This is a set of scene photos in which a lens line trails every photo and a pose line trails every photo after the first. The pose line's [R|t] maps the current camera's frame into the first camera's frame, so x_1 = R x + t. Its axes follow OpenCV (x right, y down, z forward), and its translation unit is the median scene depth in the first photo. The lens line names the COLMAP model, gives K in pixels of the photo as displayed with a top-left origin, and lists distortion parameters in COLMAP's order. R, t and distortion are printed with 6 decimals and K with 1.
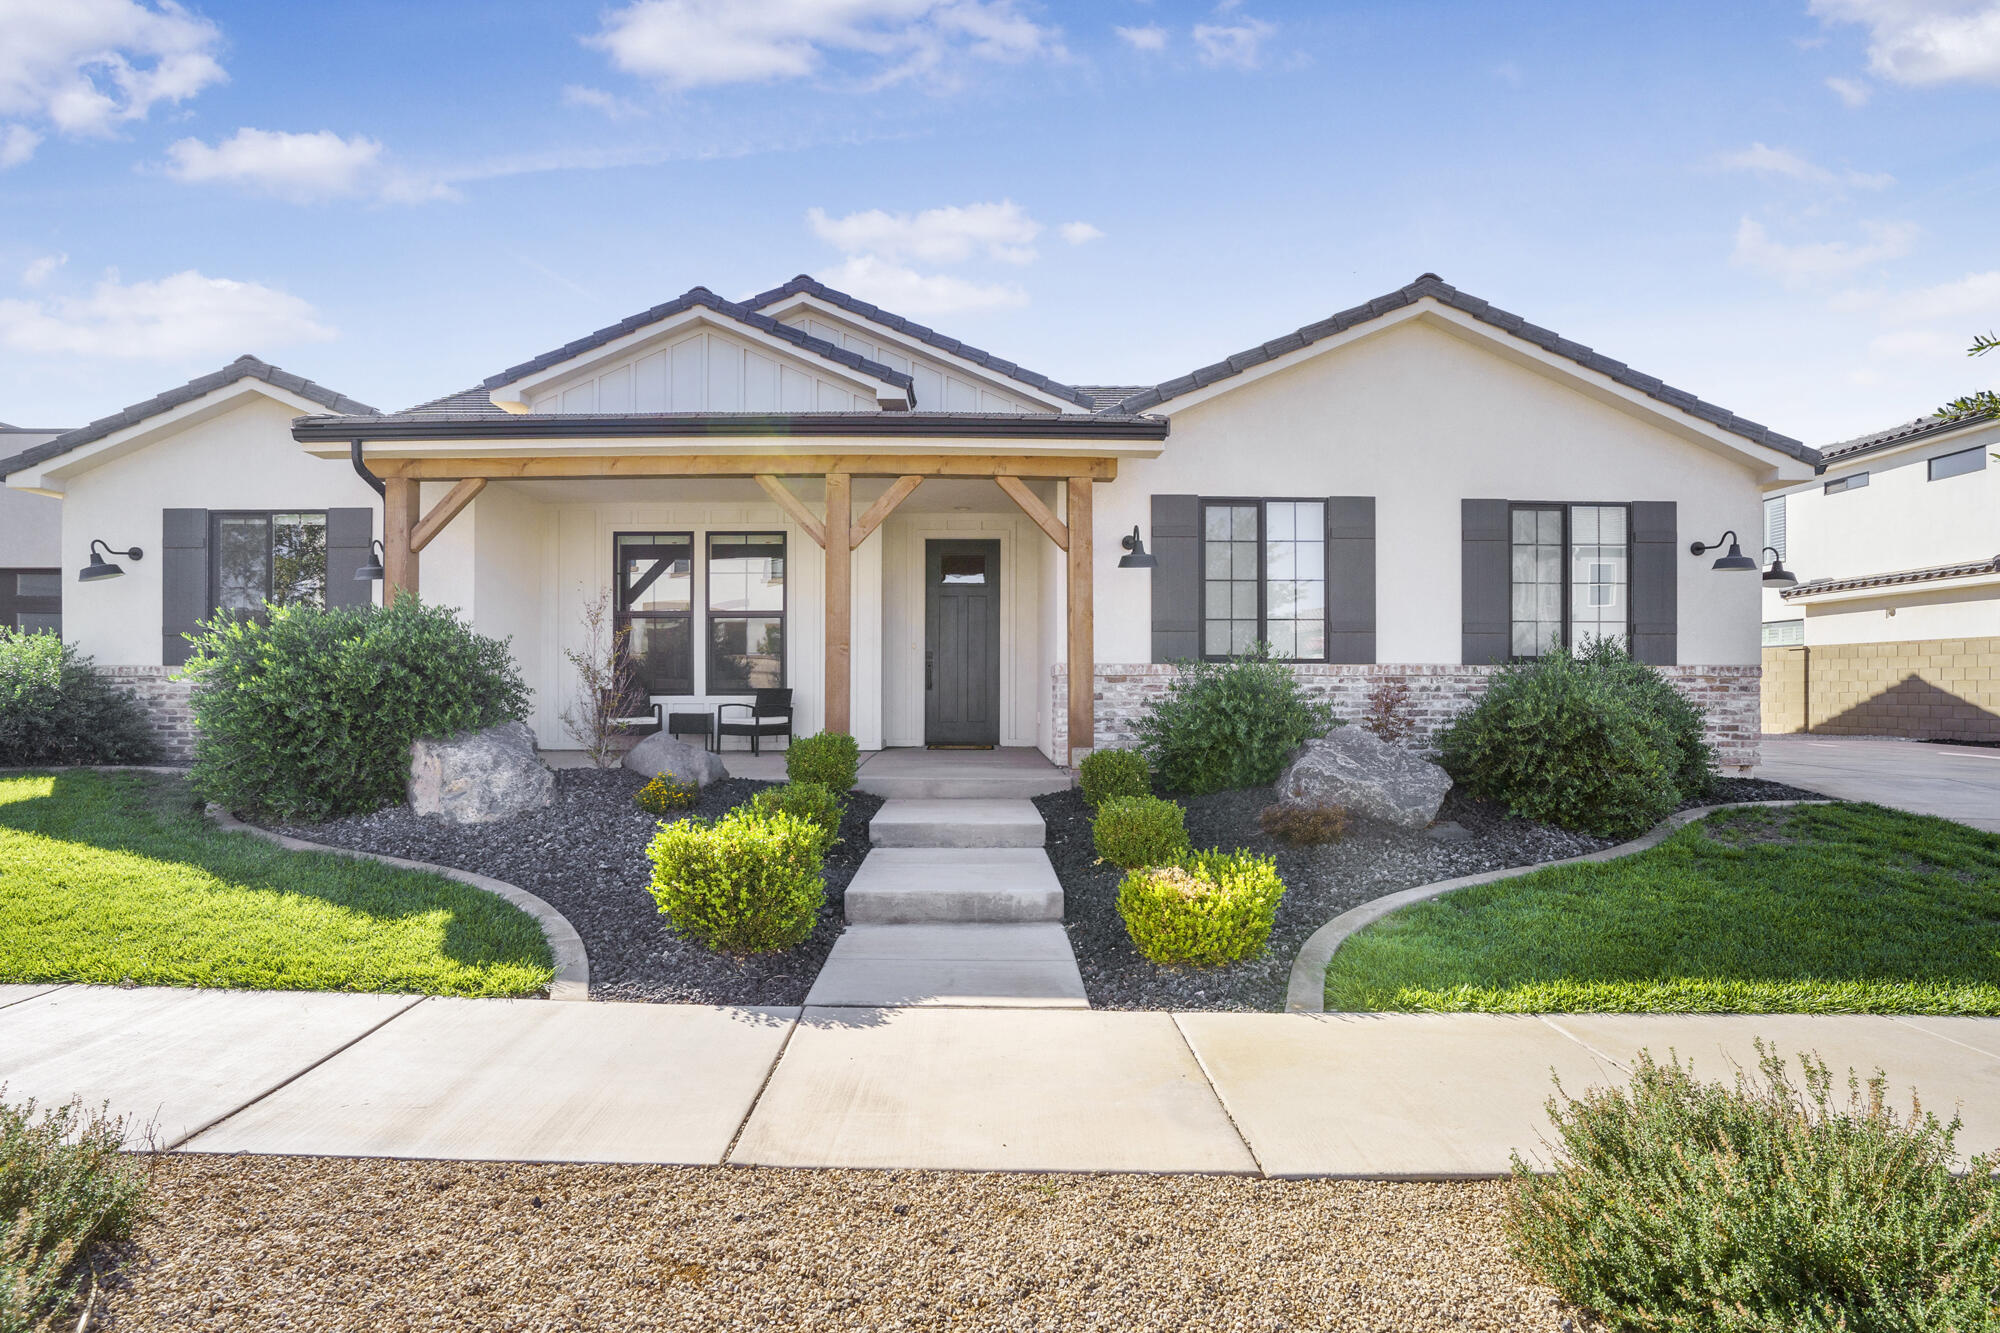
lens RADIAL K [[1092.1, 0, 1002.6], [0, 1092.1, 692.7], [0, 0, 1]] dist [-0.065844, 0.035746]
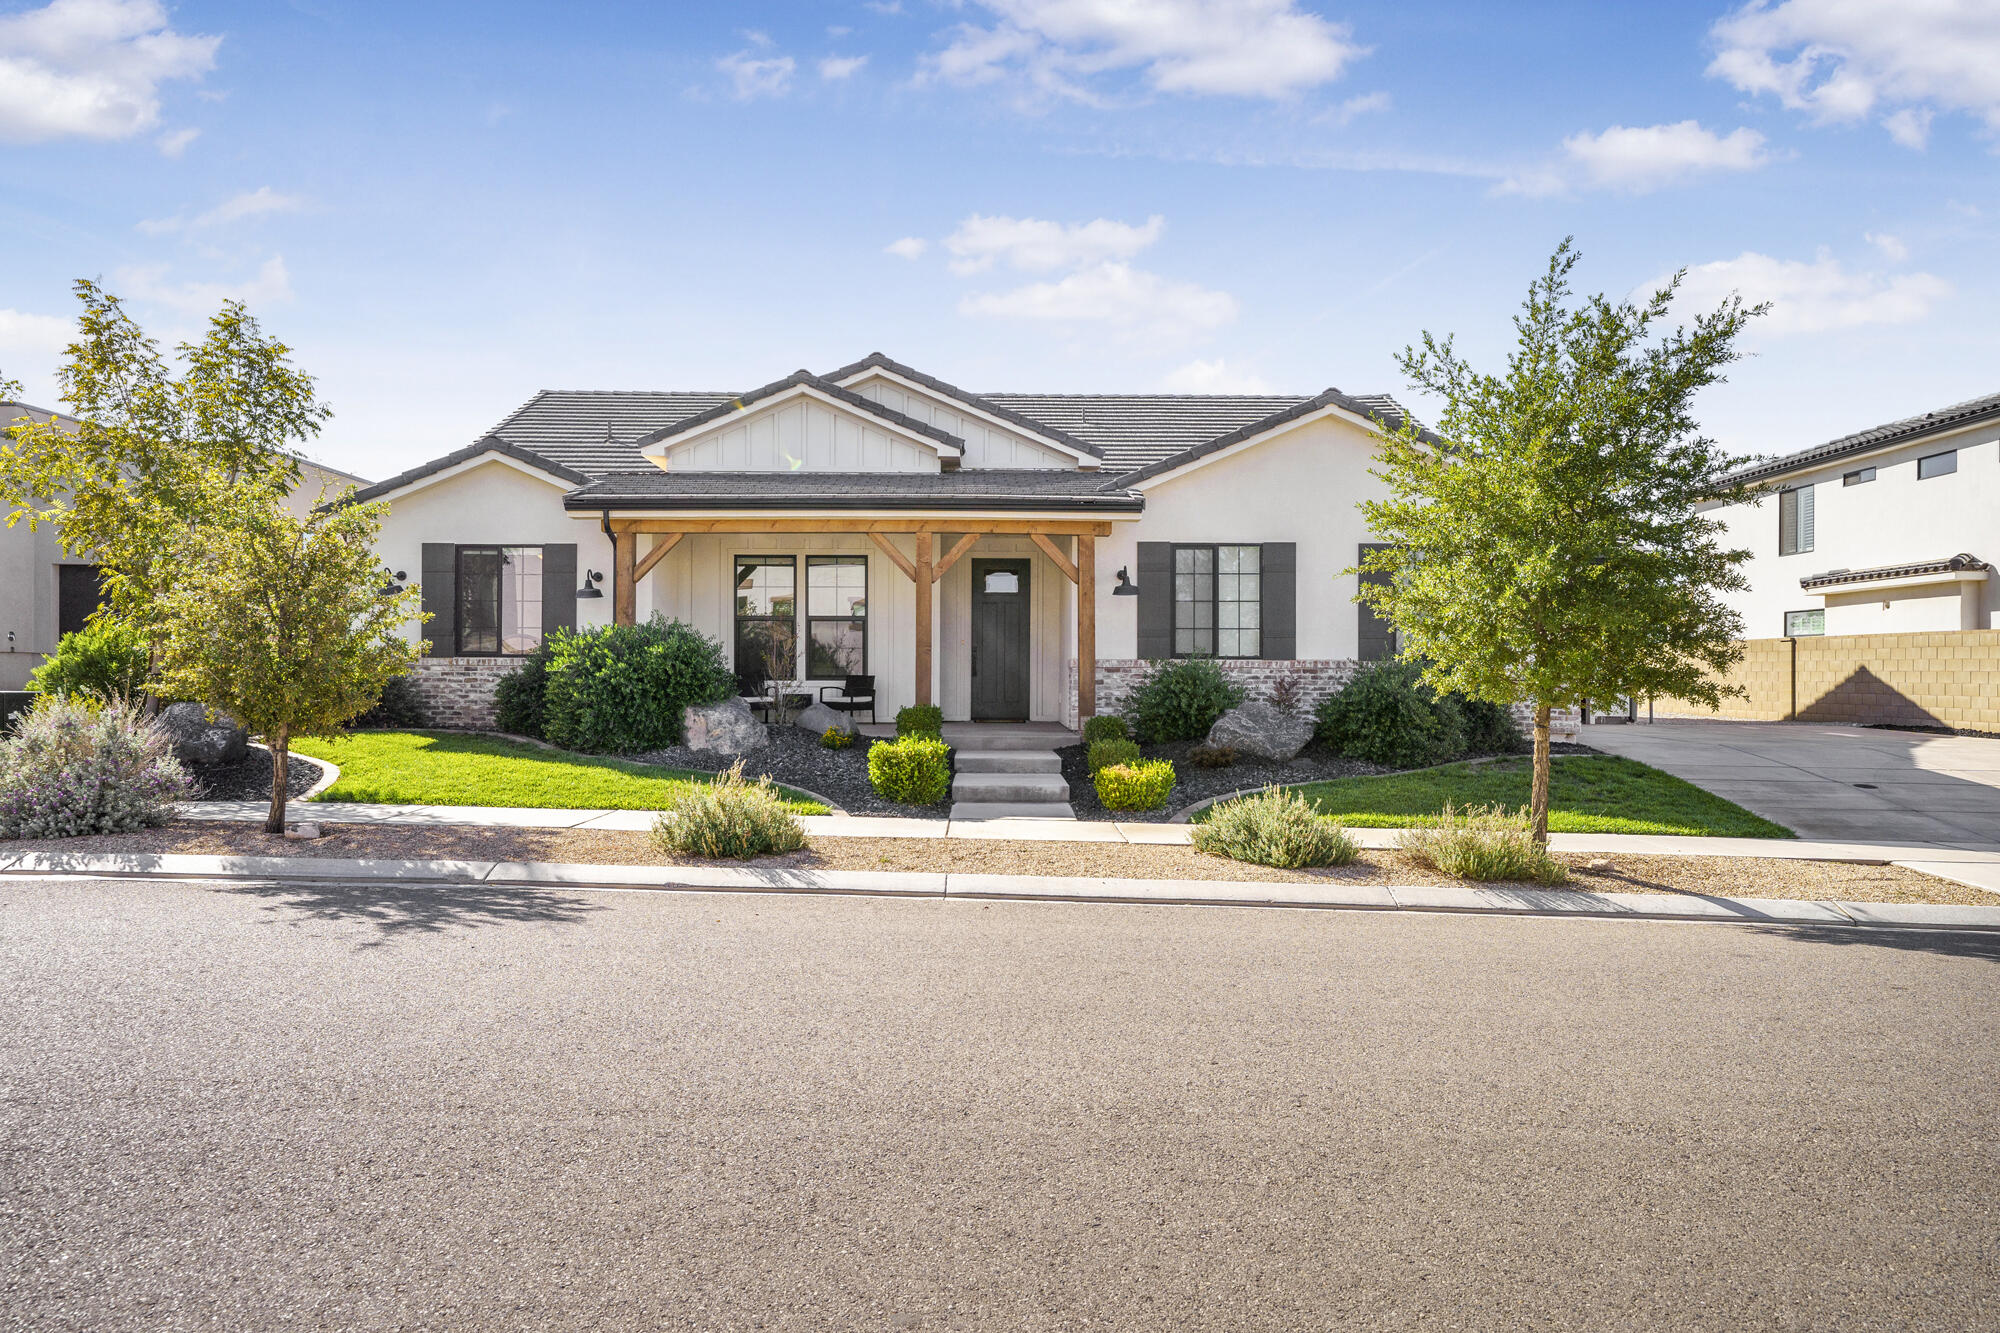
lens RADIAL K [[1494.2, 0, 1006.6], [0, 1494.2, 668.5], [0, 0, 1]] dist [-0.002645, 0.061110]
pose [[0.999956, 0.003400, -0.008799, -0.018212], [-0.003464, 0.999968, -0.007207, 0.000060], [0.008774, 0.007237, 0.999935, -0.962691]]
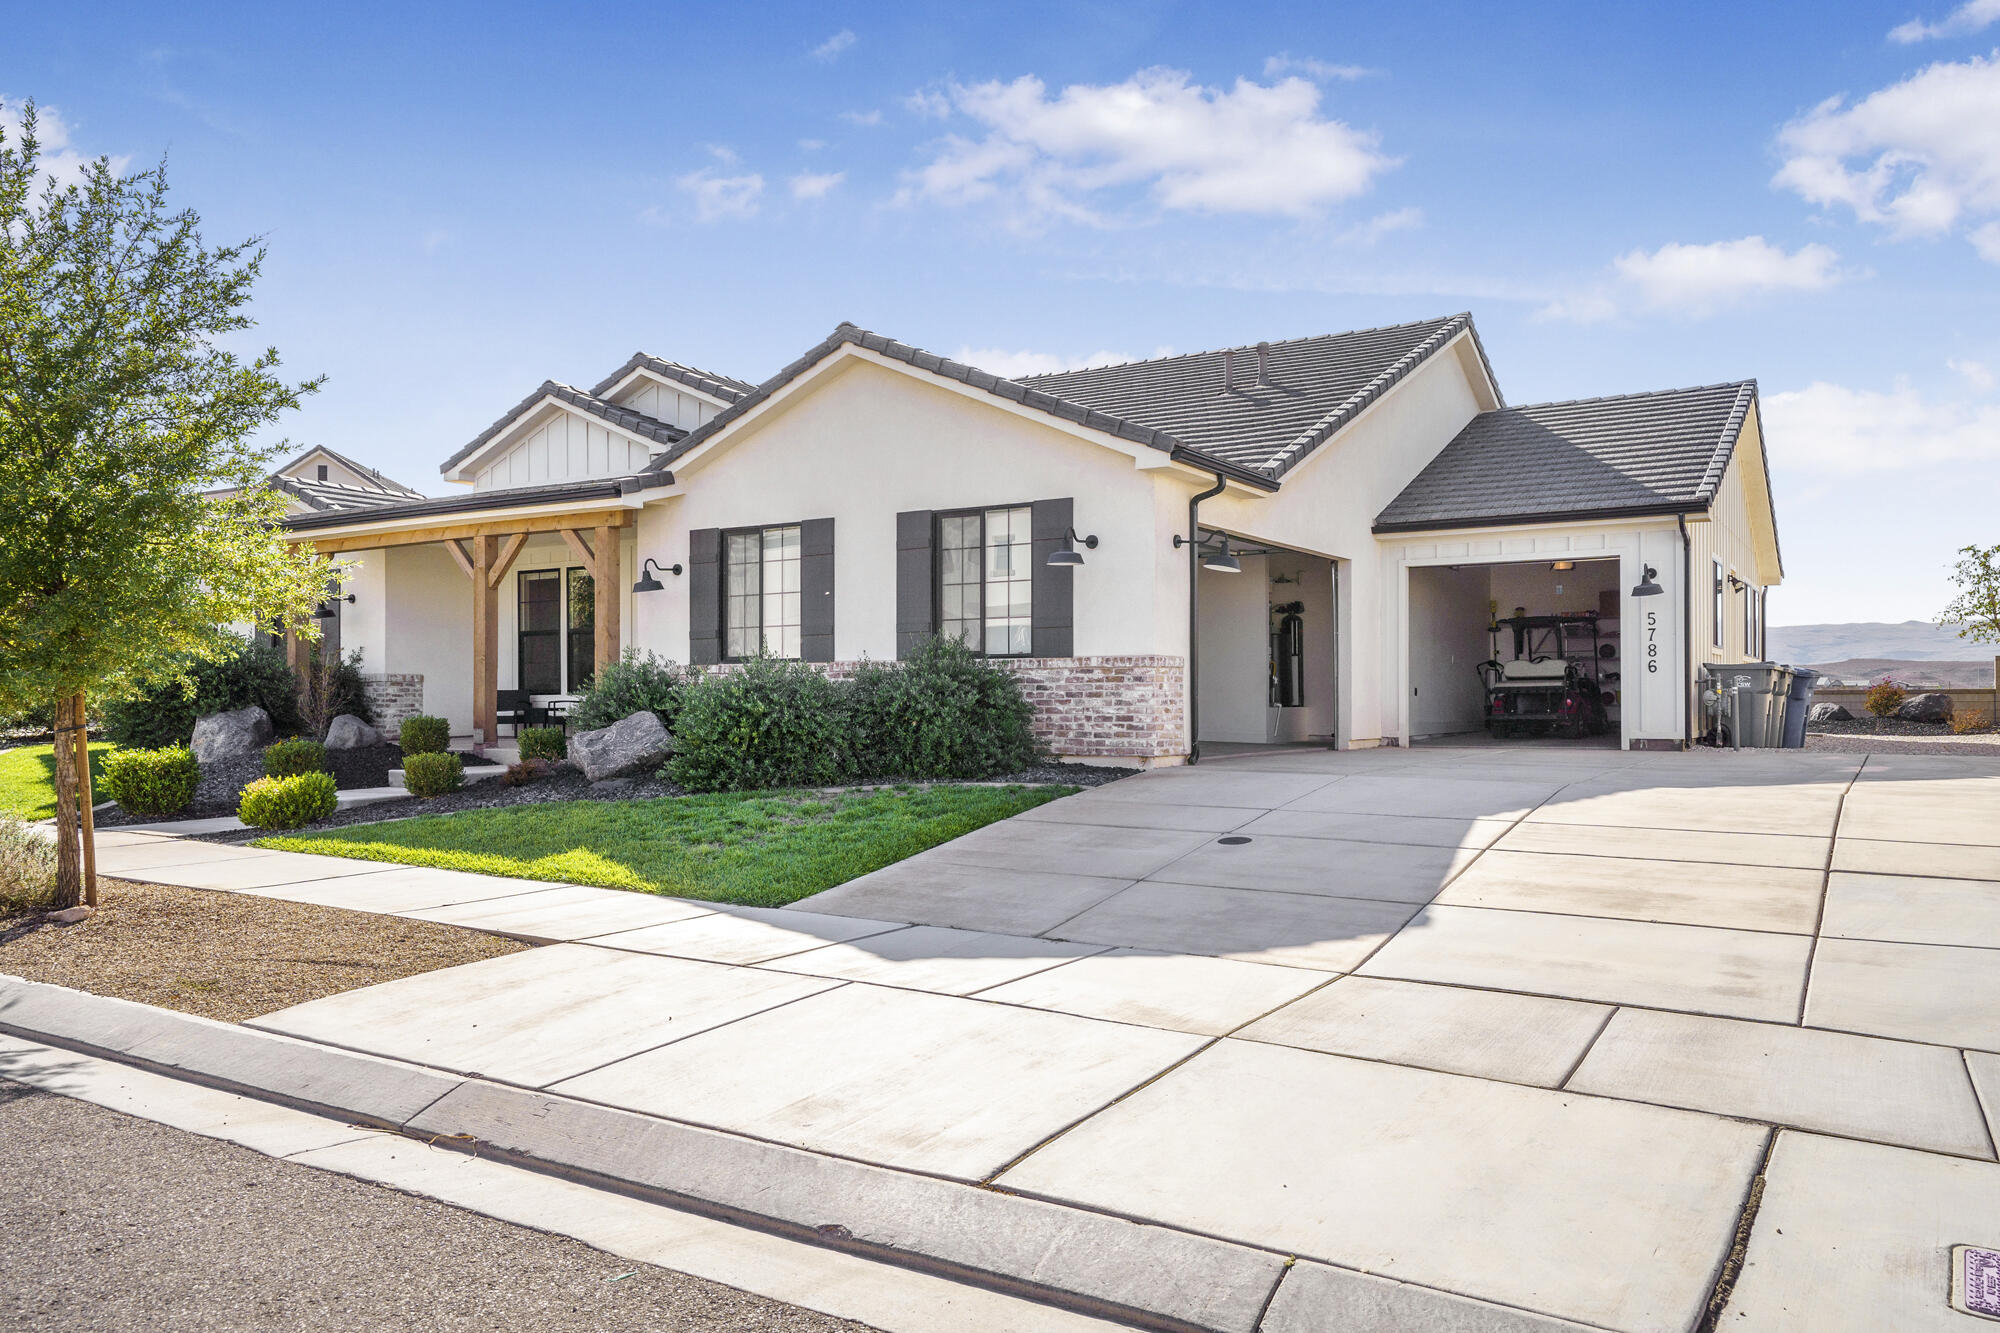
lens RADIAL K [[1467.3, 0, 997.9], [0, 1467.3, 702.7], [0, 0, 1]] dist [-0.001811, 0.000721]
pose [[0.836865, -0.003404, -0.547399, 1.348004], [0.003587, 0.999993, -0.000734, 0.019069], [0.547397, -0.001349, 0.836872, -0.221443]]
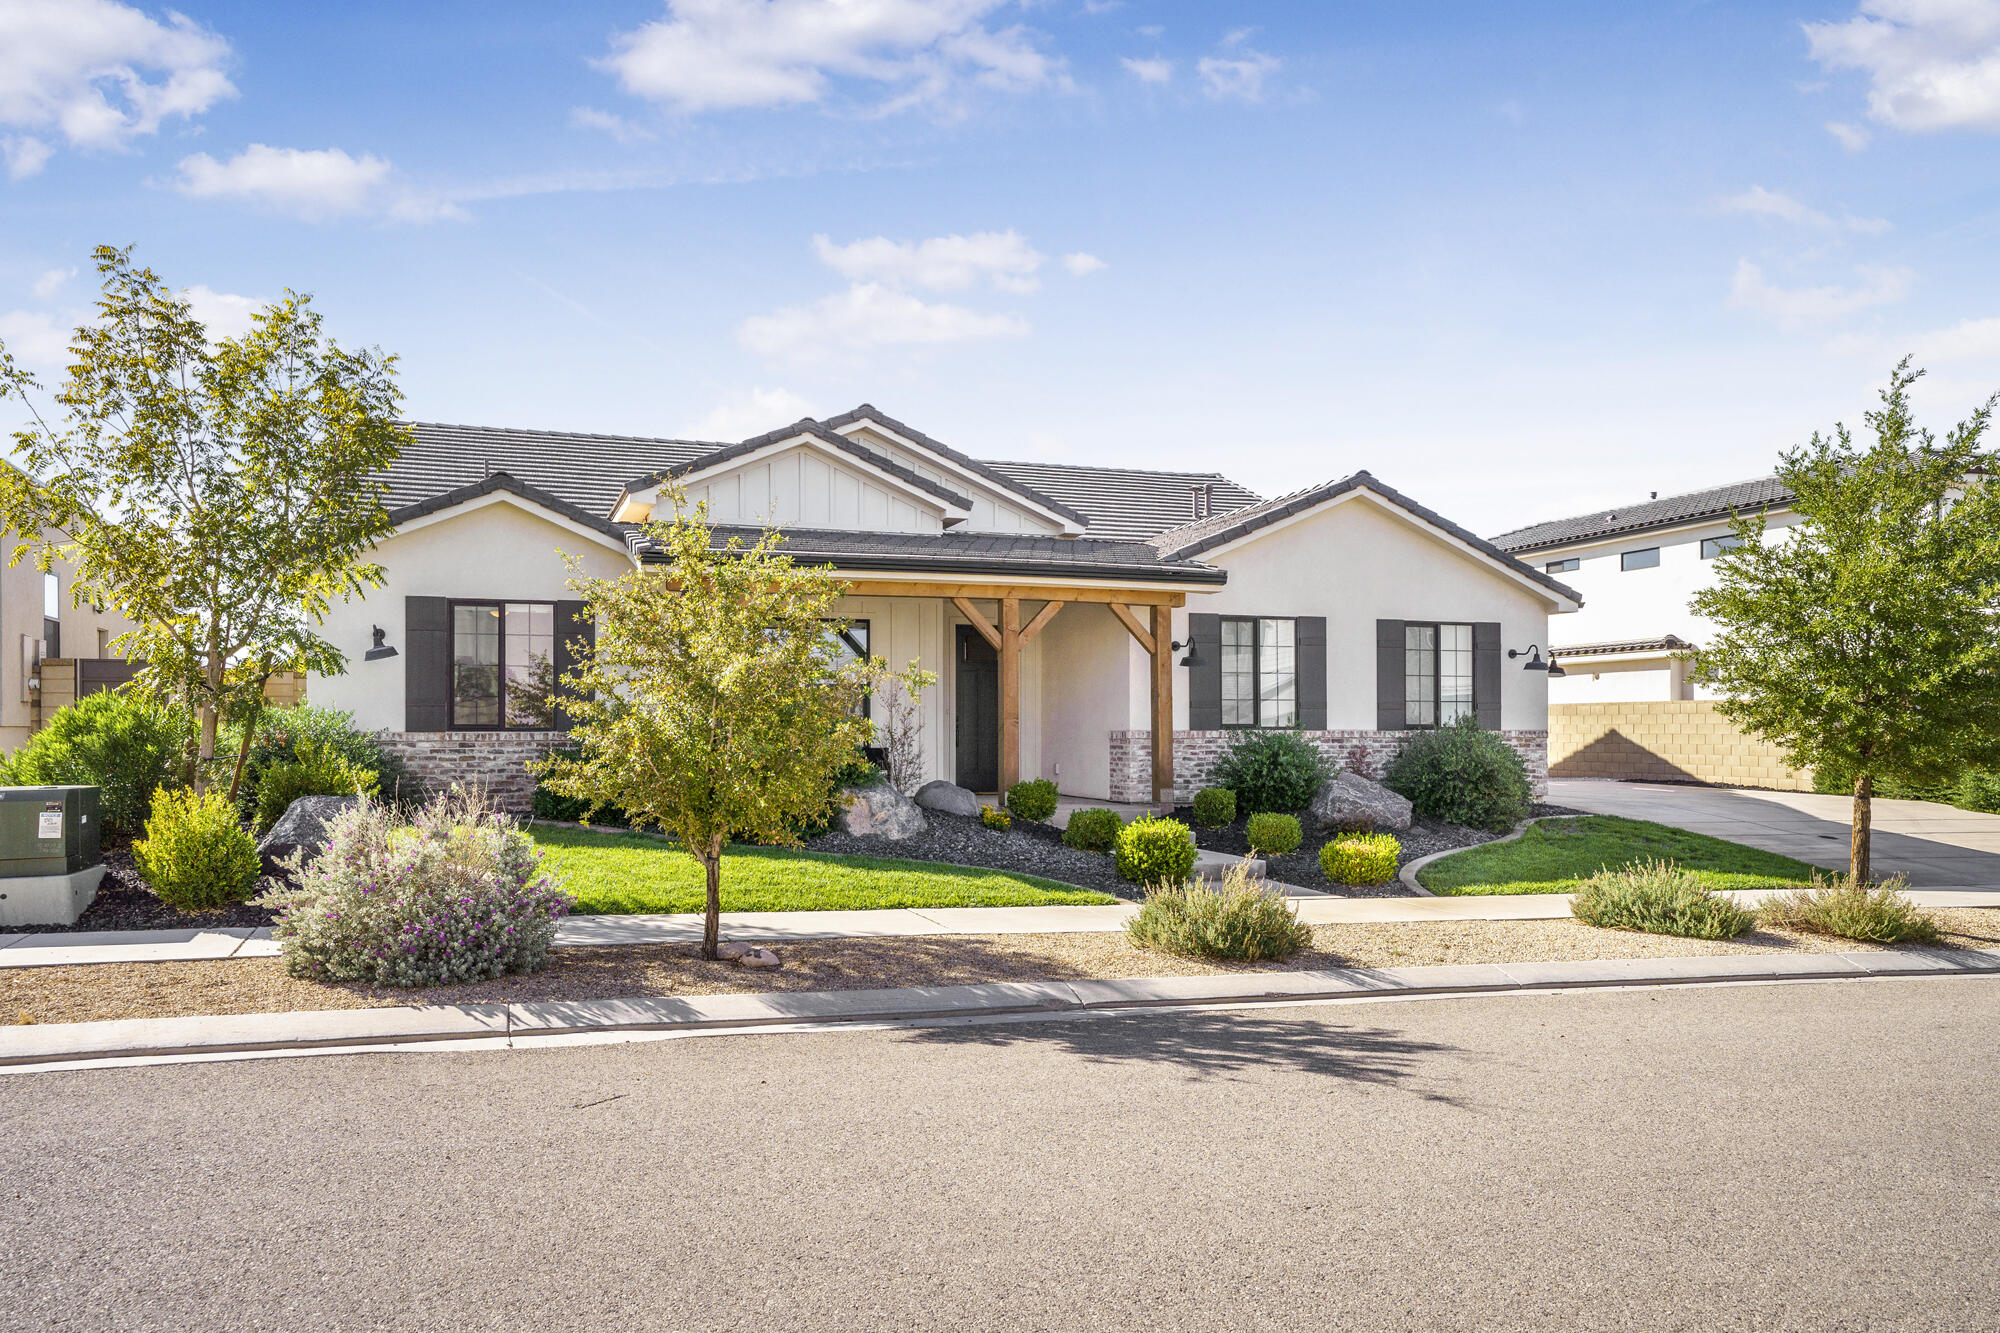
lens RADIAL K [[1469.6, 0, 999.5], [0, 1469.6, 720.2], [0, 0, 1]] dist [-0.005218, 0.064157]
pose [[0.944611, 0.000356, 0.328192, -0.733230], [0.003211, 0.999942, -0.010328, -0.020720], [-0.328176, 0.010810, 0.944555, -0.745448]]
